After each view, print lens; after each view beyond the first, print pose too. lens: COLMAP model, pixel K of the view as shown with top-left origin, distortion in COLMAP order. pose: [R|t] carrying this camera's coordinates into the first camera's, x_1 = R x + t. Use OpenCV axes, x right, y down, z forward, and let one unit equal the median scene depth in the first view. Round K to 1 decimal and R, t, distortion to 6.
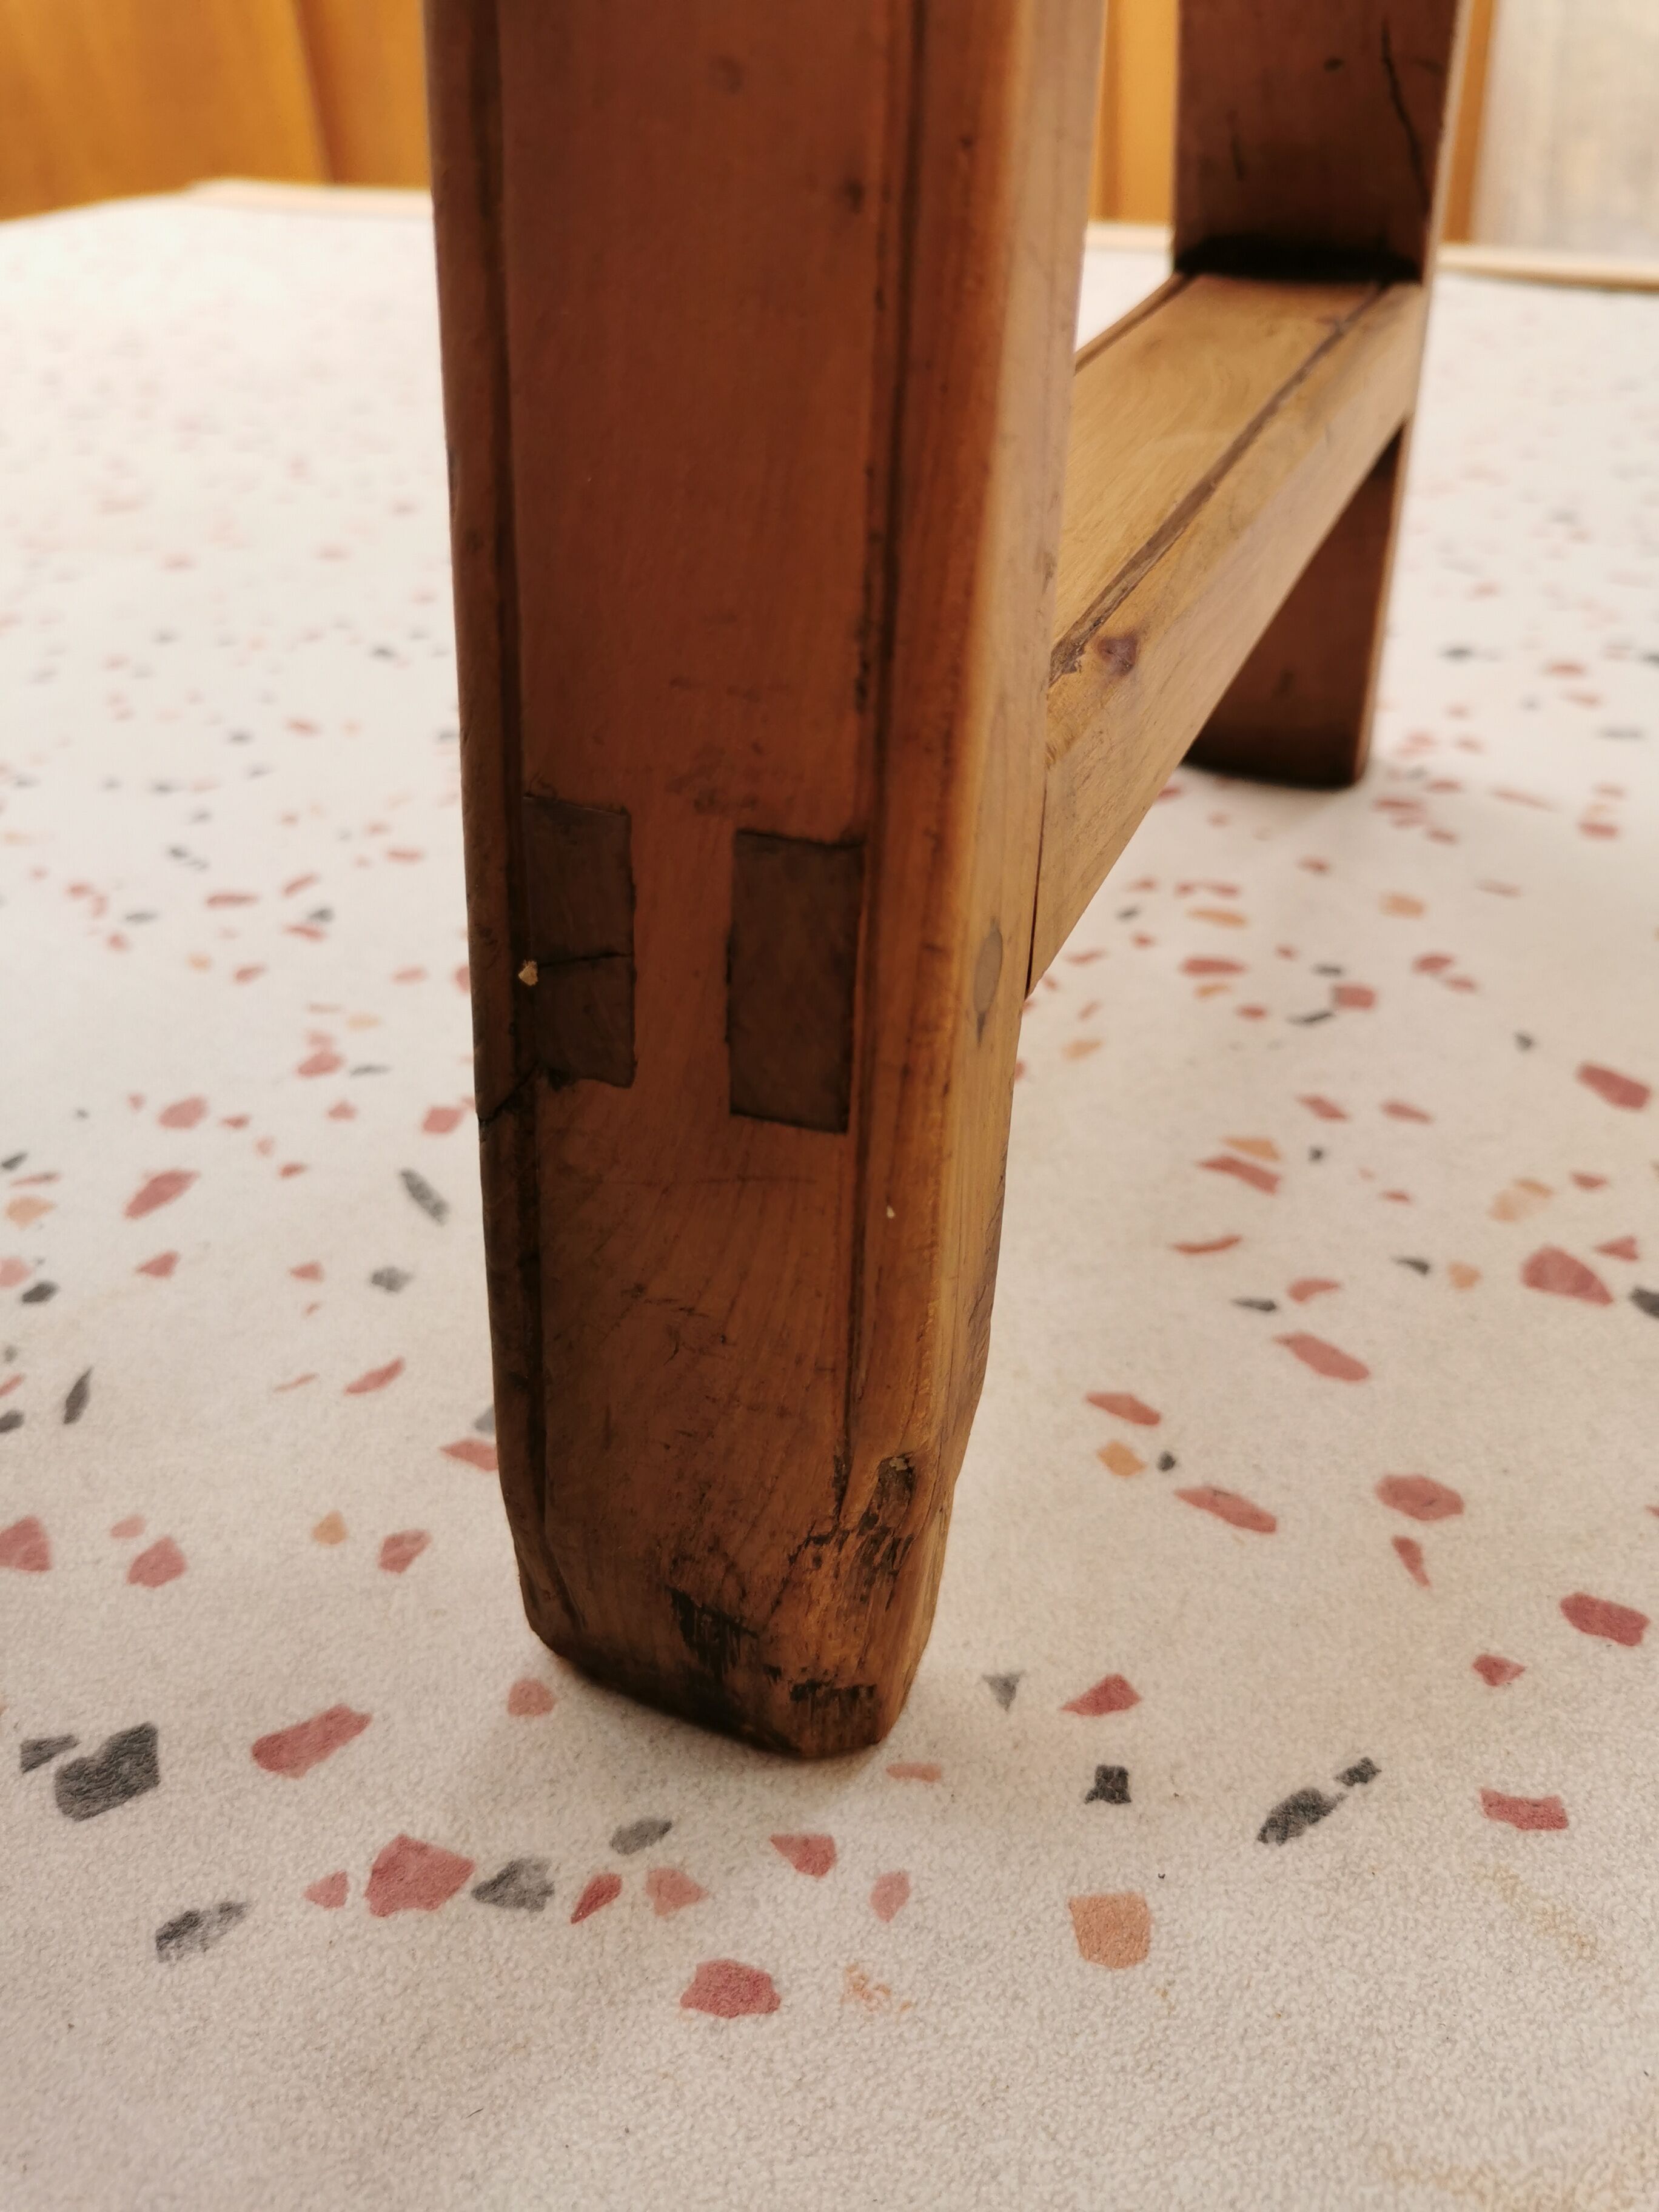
lens RADIAL K [[1763.1, 0, 829.5], [0, 1763.1, 1106.0], [0, 0, 1]] dist [0.001535, -0.002817]
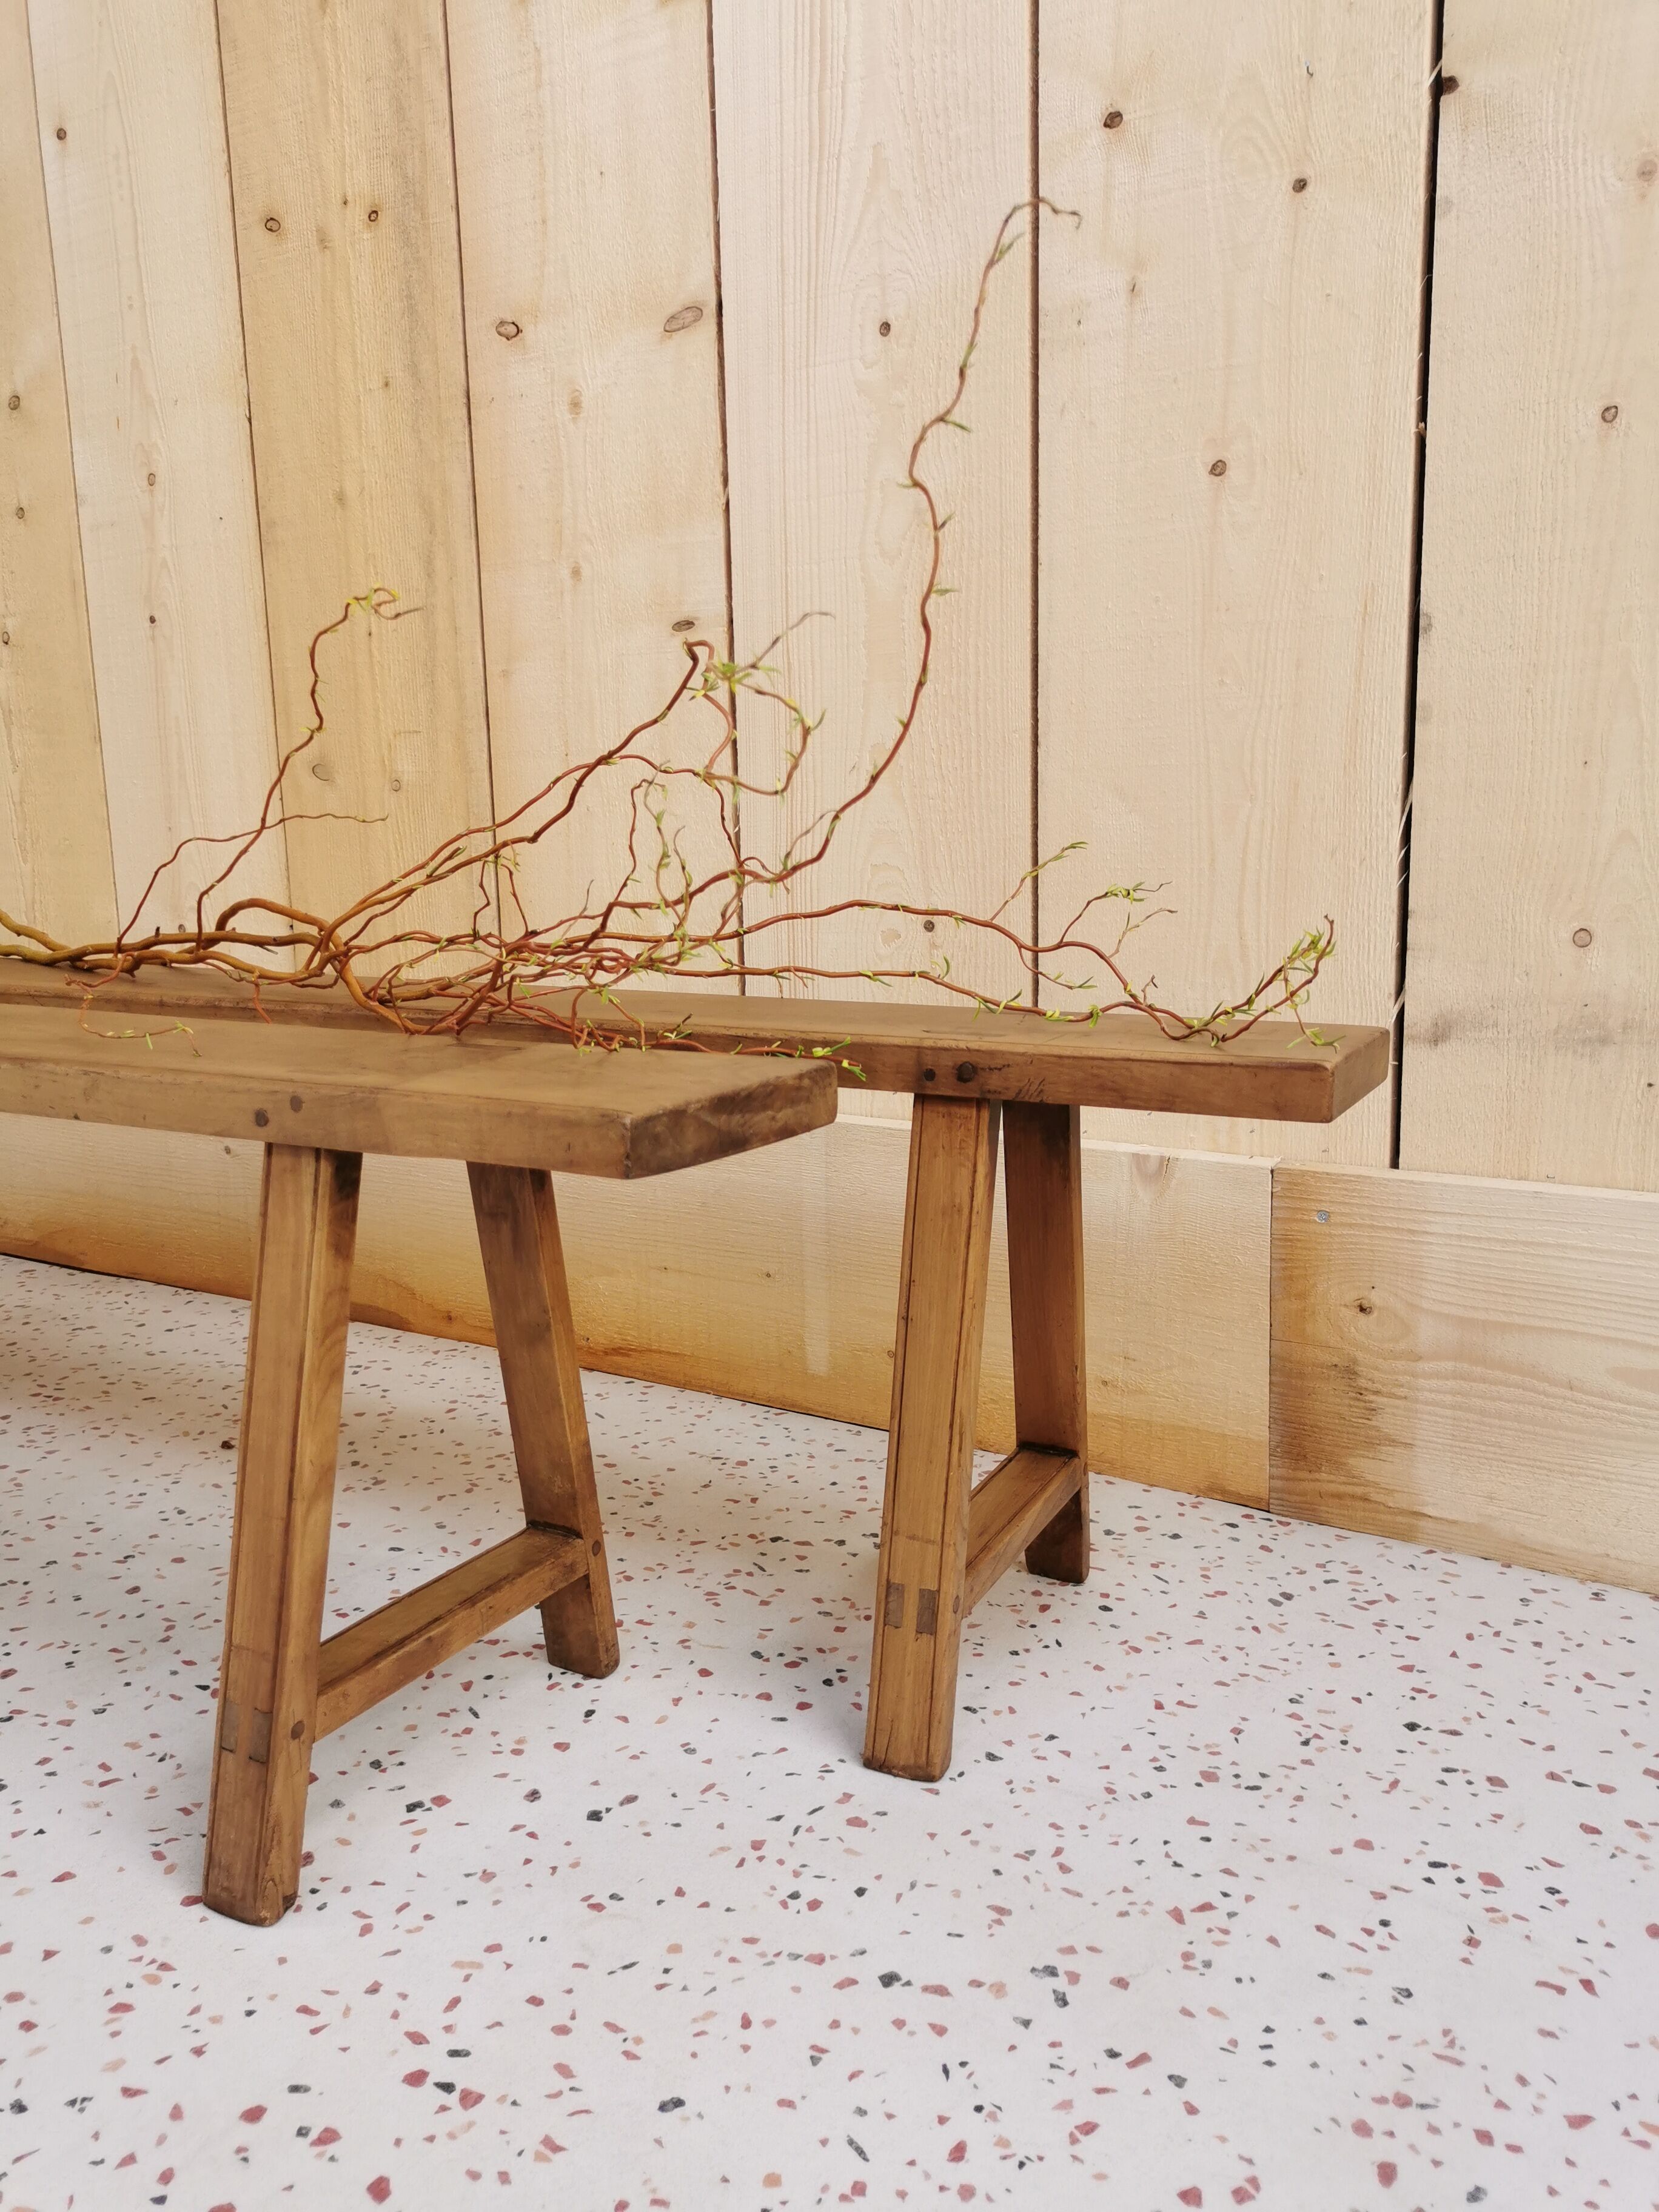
lens RADIAL K [[1746.4, 0, 841.8], [0, 1746.4, 1113.1], [0, 0, 1]] dist [0.058446, -0.061768]
pose [[-0.999182, 0.027809, 0.029346, -0.347920], [0.040412, 0.708450, 0.704603, -3.119521], [-0.001196, 0.705213, -0.708994, 1.896165]]
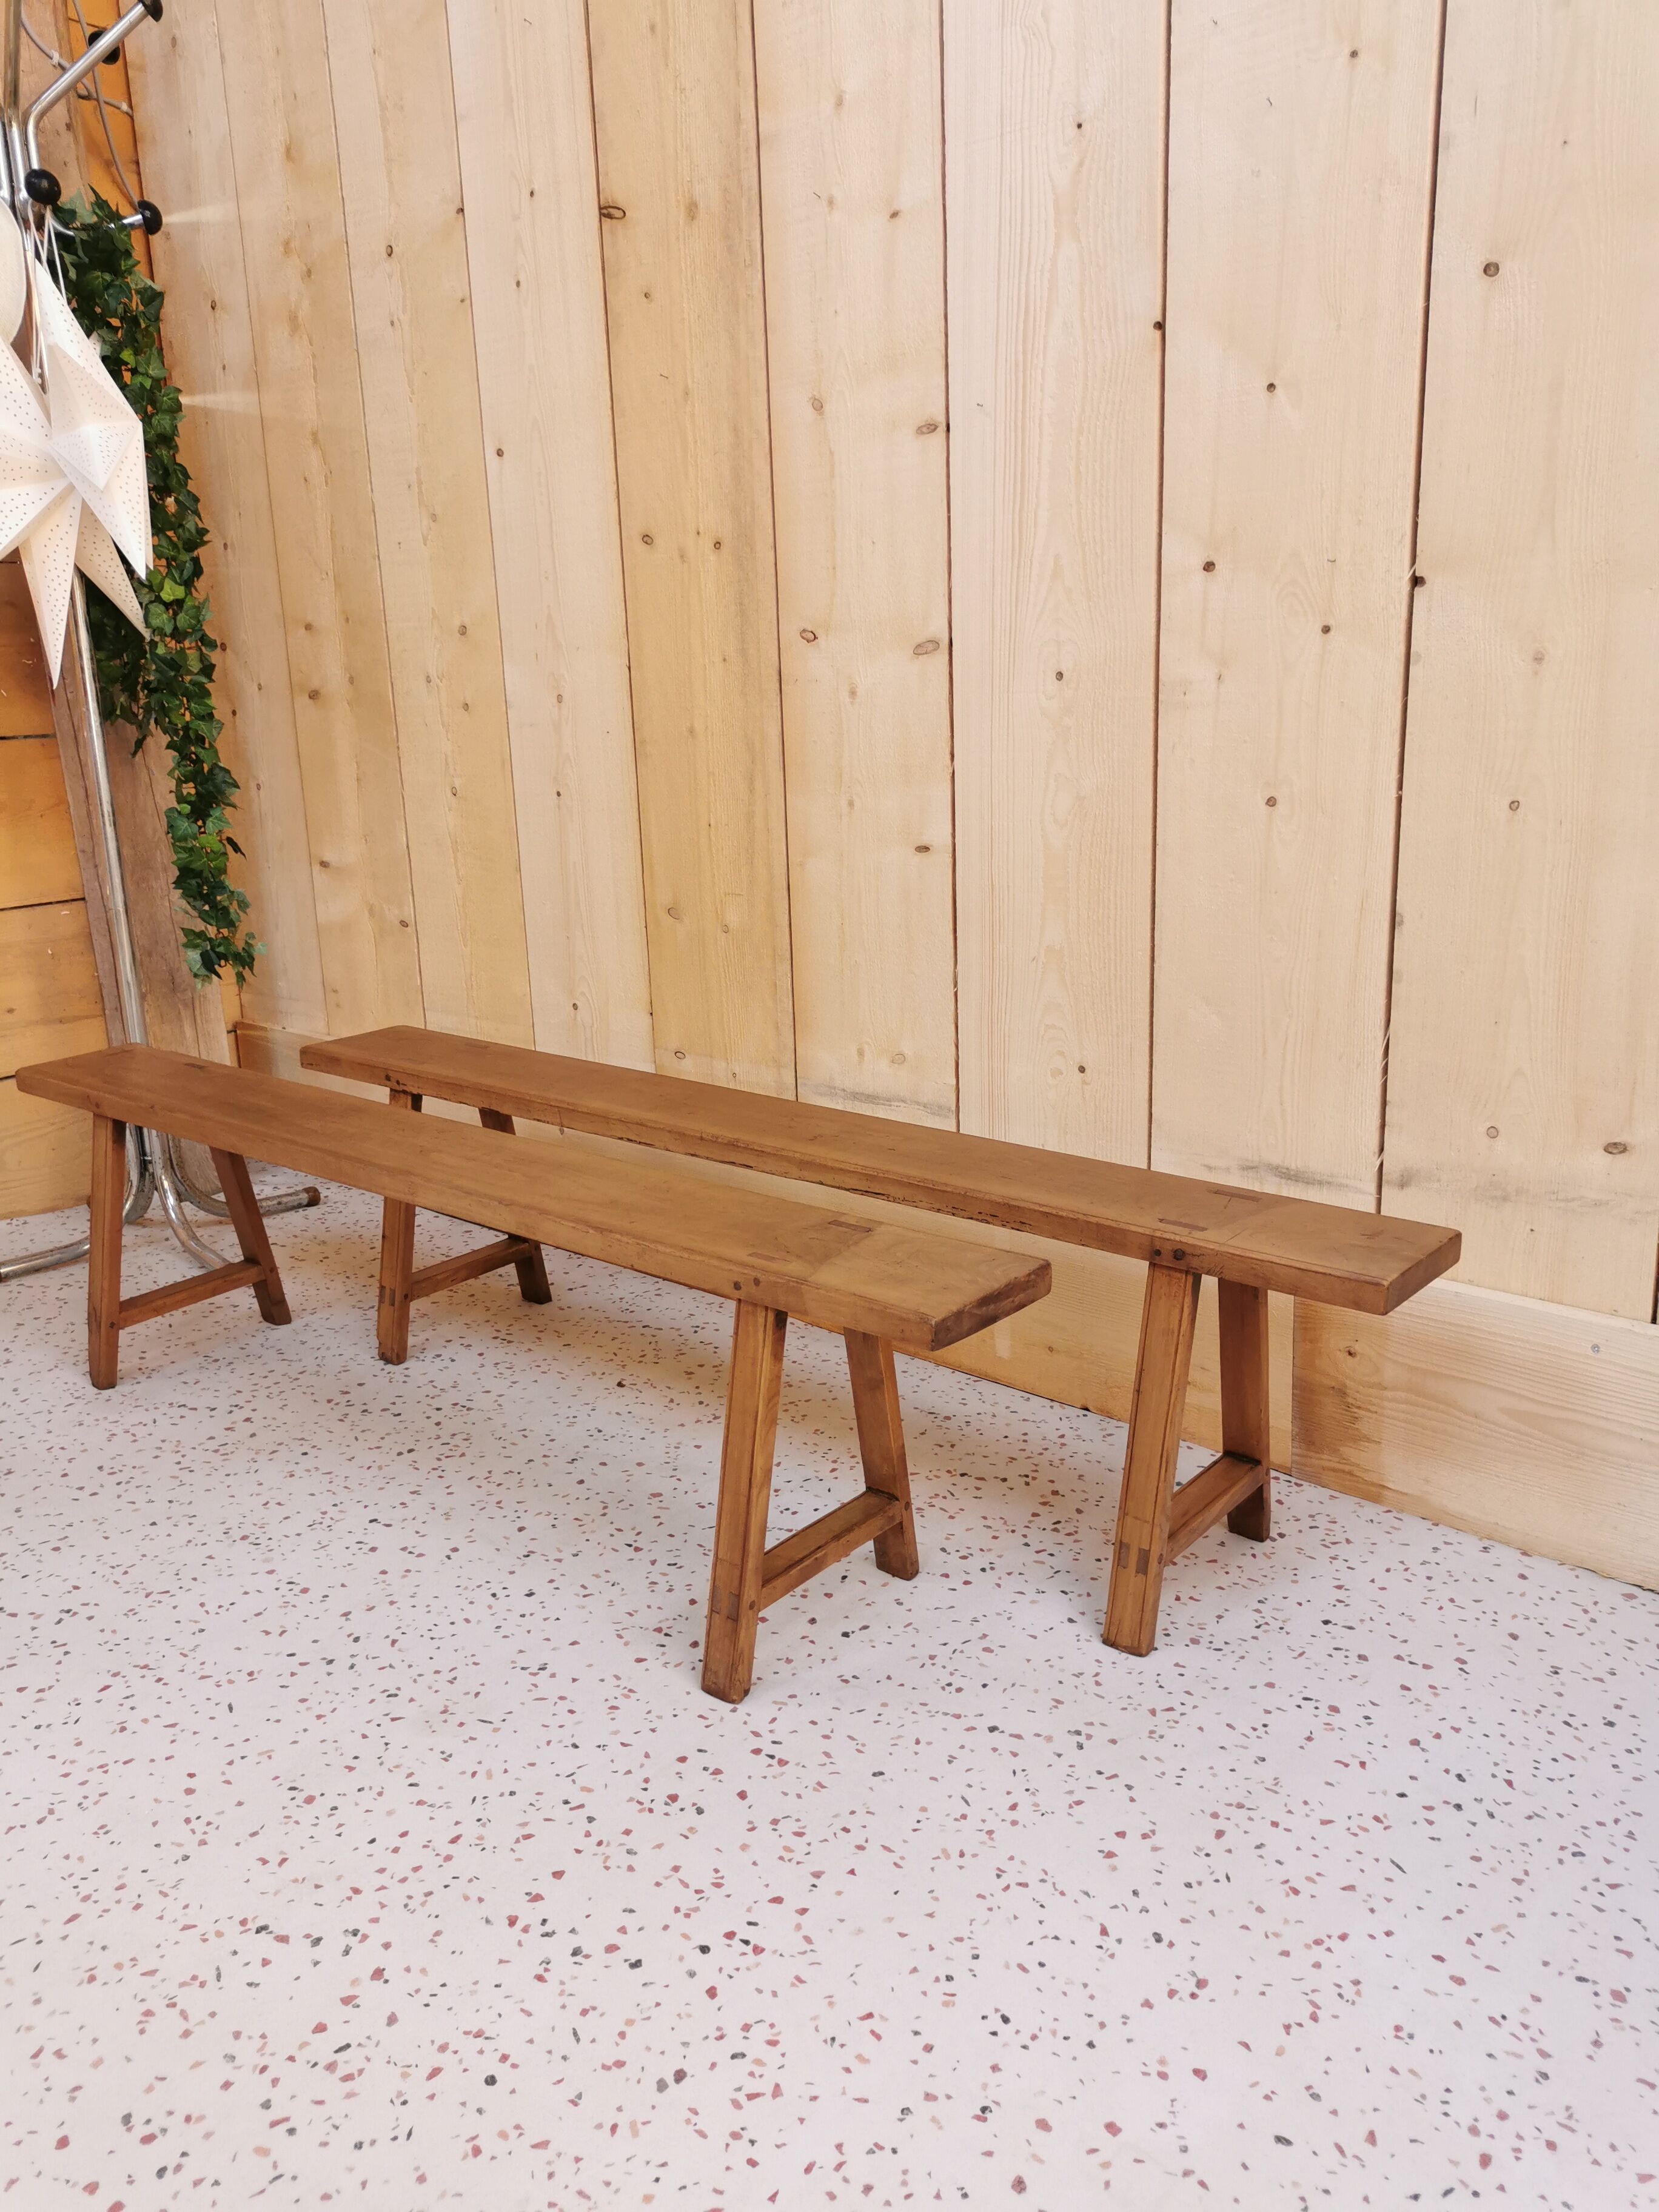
lens RADIAL K [[1808.9, 0, 829.5], [0, 1808.9, 1106.0], [0, 0, 1]] dist [0.050740, 0.003998]
pose [[-0.981215, -0.006223, 0.192819, -0.957046], [0.144201, 0.640290, 0.754476, -6.086993], [-0.128155, 0.768108, -0.627365, 3.151483]]
